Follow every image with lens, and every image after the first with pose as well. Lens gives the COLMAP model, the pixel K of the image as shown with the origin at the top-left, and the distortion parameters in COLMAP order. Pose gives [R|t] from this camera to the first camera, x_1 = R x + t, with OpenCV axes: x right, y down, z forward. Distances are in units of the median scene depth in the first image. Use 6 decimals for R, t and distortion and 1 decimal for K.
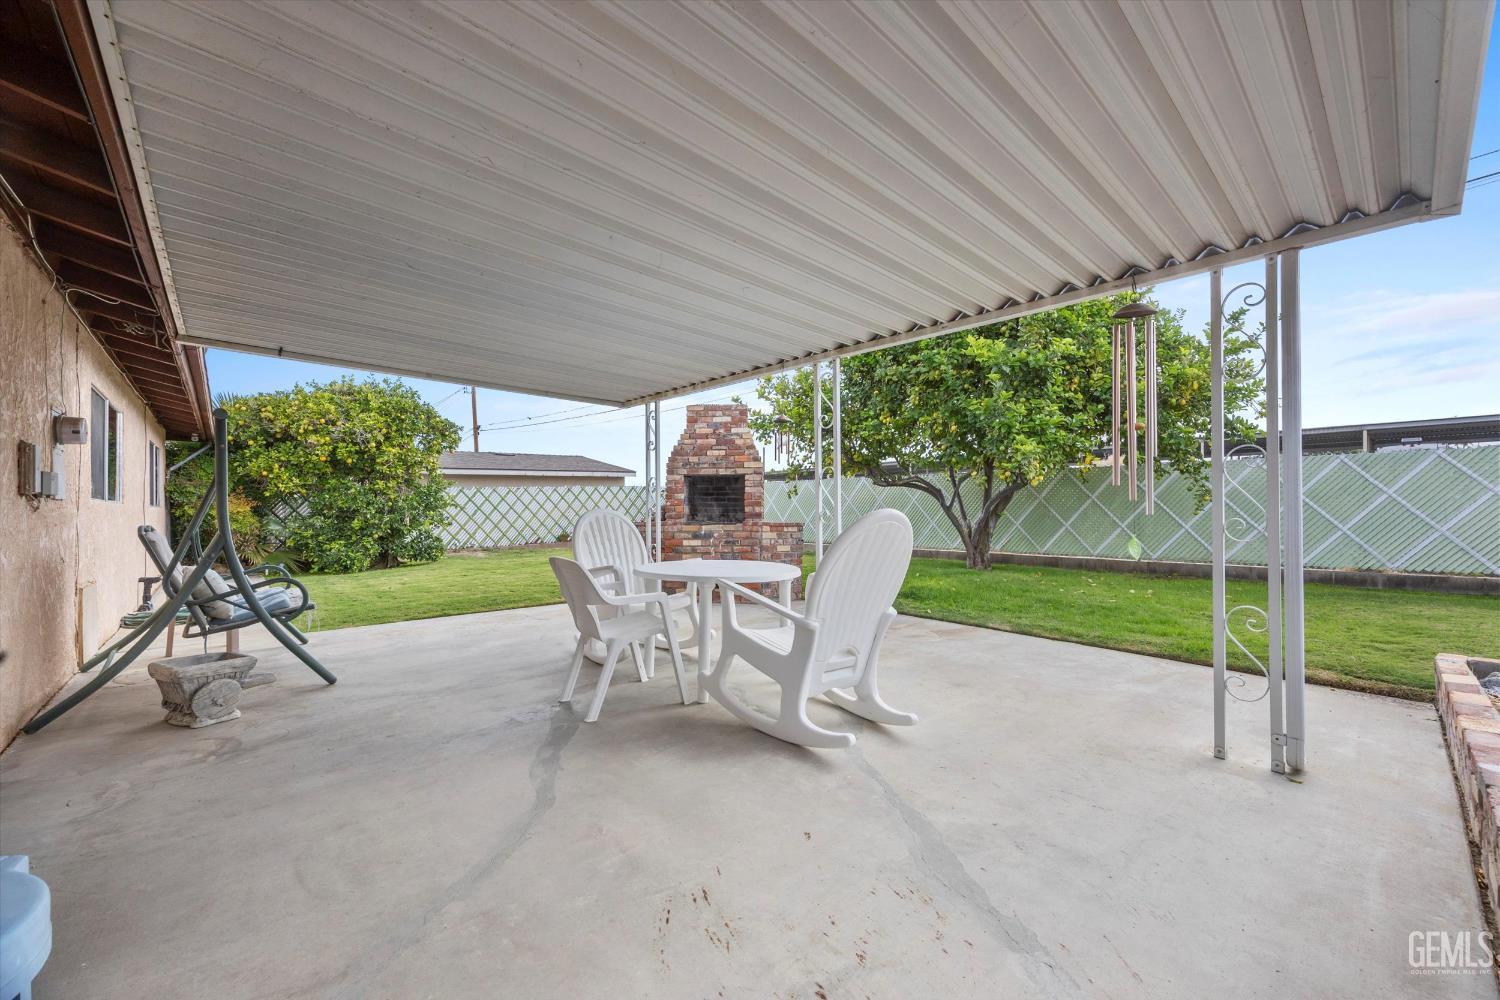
lens RADIAL K [[591.0, 0, 754.6], [0, 591.0, 502.3], [0, 0, 1]] dist [0.000900, -0.000049]
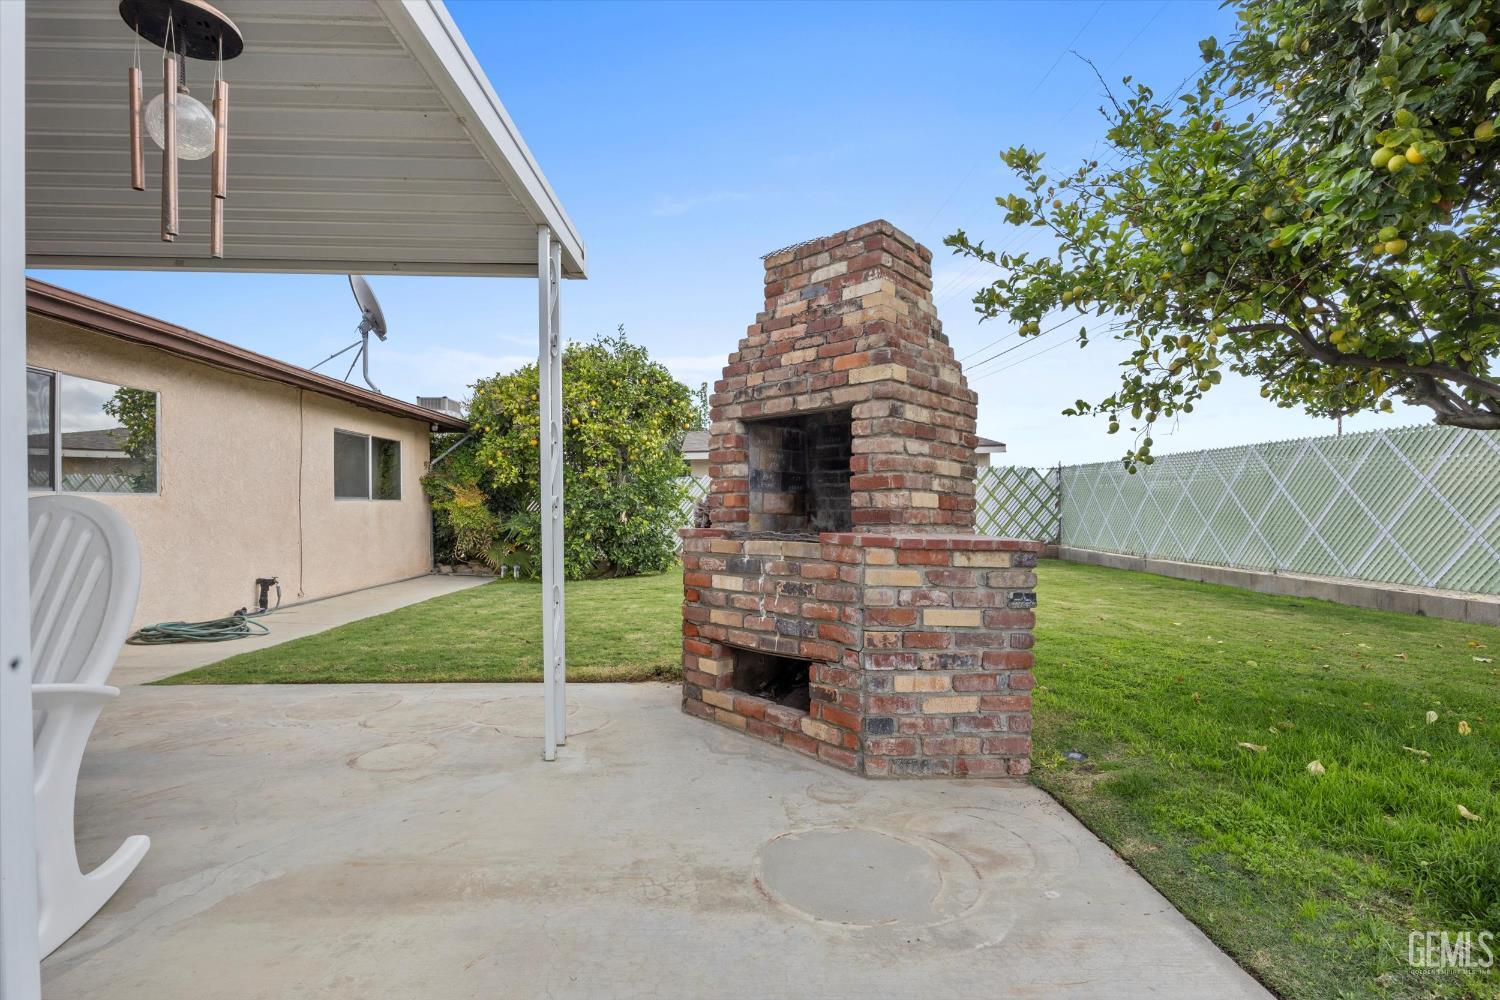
lens RADIAL K [[715.4, 0, 750.0], [0, 715.4, 500.0], [0, 0, 1]] dist [-0.000089, -0.000005]
pose [[0.756555, -0.005334, -0.653908, 0.220847], [0.009604, 0.999950, 0.002955, 0.009987], [0.653860, -0.008515, 0.756568, 0.615761]]
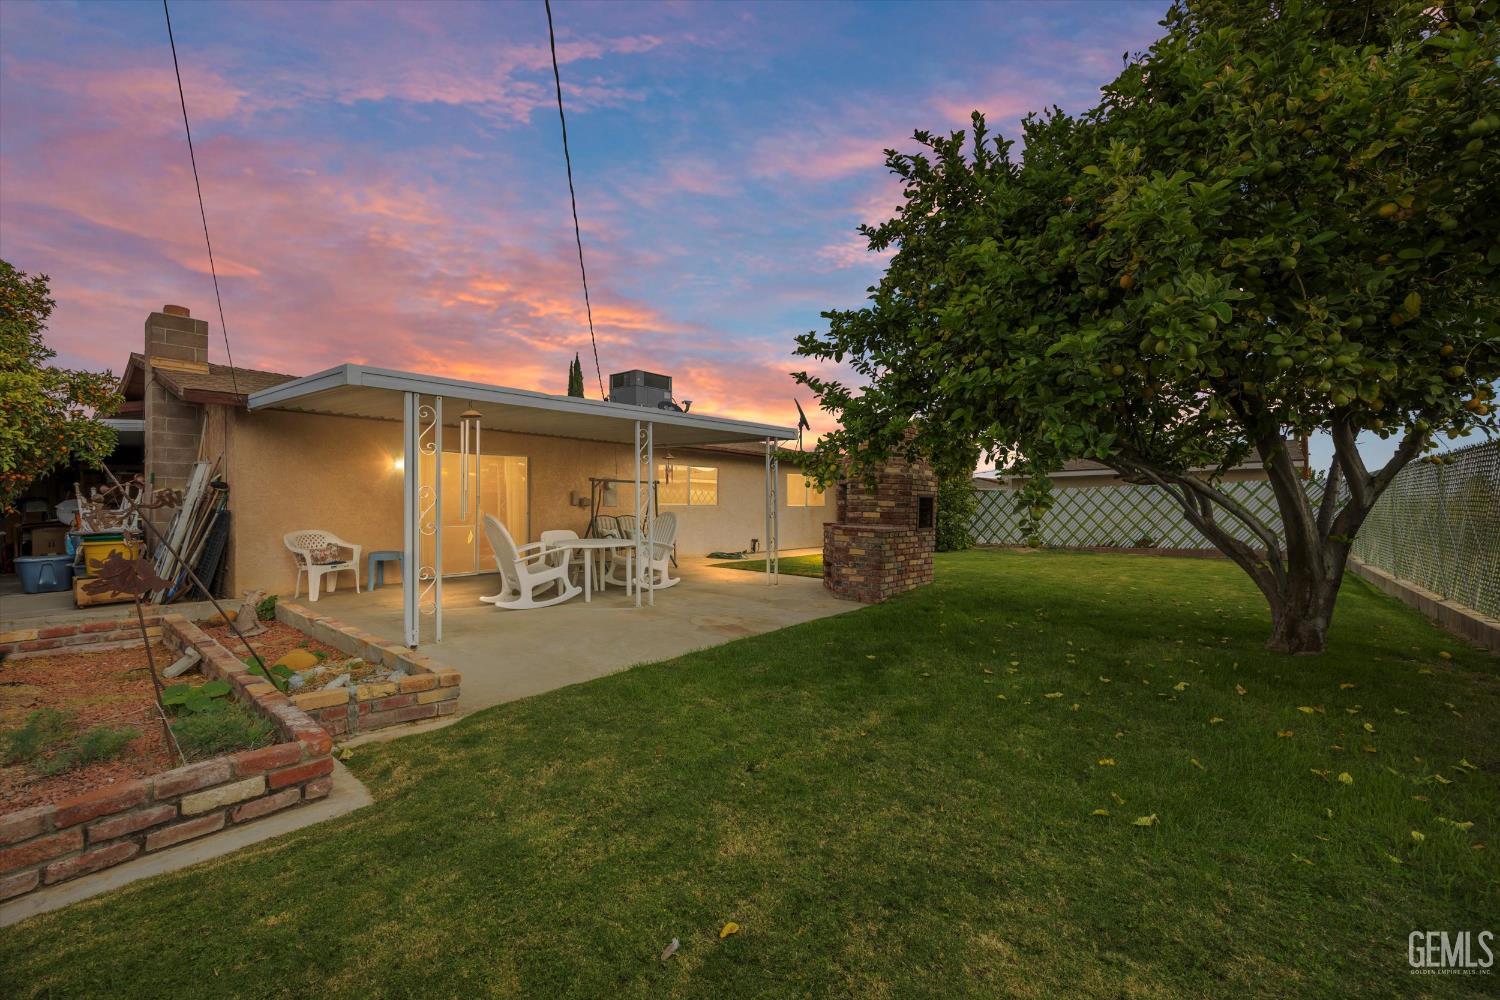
lens RADIAL K [[591.0, 0, 754.6], [0, 591.0, 502.3], [0, 0, 1]] dist [0.000900, -0.000049]
pose [[0.134454, 0.003204, -0.990915, 1.055891], [0.004037, 0.999985, 0.003781, -0.015514], [0.990912, -0.004508, 0.134439, 0.664506]]
